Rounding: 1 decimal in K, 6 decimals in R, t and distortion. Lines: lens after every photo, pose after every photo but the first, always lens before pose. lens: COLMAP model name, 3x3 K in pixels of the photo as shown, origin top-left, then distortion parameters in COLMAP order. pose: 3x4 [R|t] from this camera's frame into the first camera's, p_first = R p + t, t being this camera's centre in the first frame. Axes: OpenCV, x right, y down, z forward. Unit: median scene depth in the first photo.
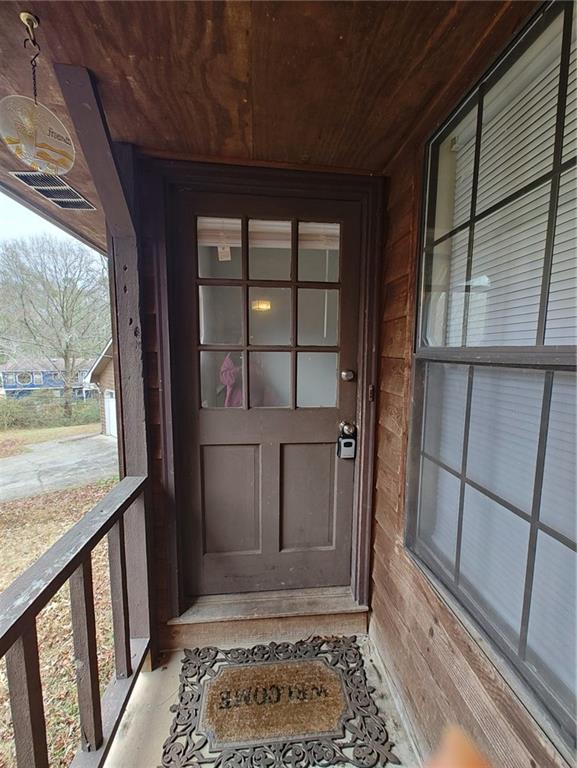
lens RADIAL K [[310.9, 0, 290.2], [0, 310.9, 387.4], [0, 0, 1]] dist [-0.000683, -0.000269]
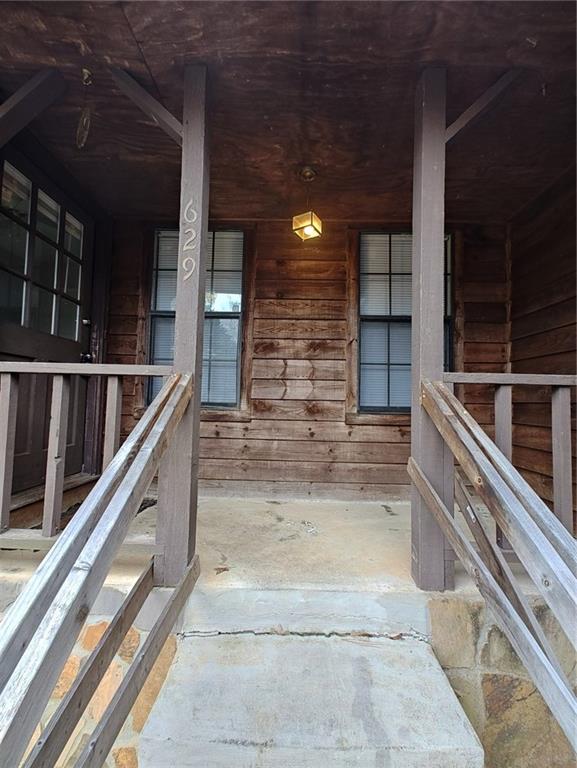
lens RADIAL K [[310.9, 0, 290.2], [0, 310.9, 387.4], [0, 0, 1]] dist [-0.000683, -0.000269]
pose [[0.119807, 0.043767, 0.991832, -1.270886], [0.092382, 0.994202, -0.055030, 0.487617], [-0.988490, 0.098220, 0.115069, -0.149120]]
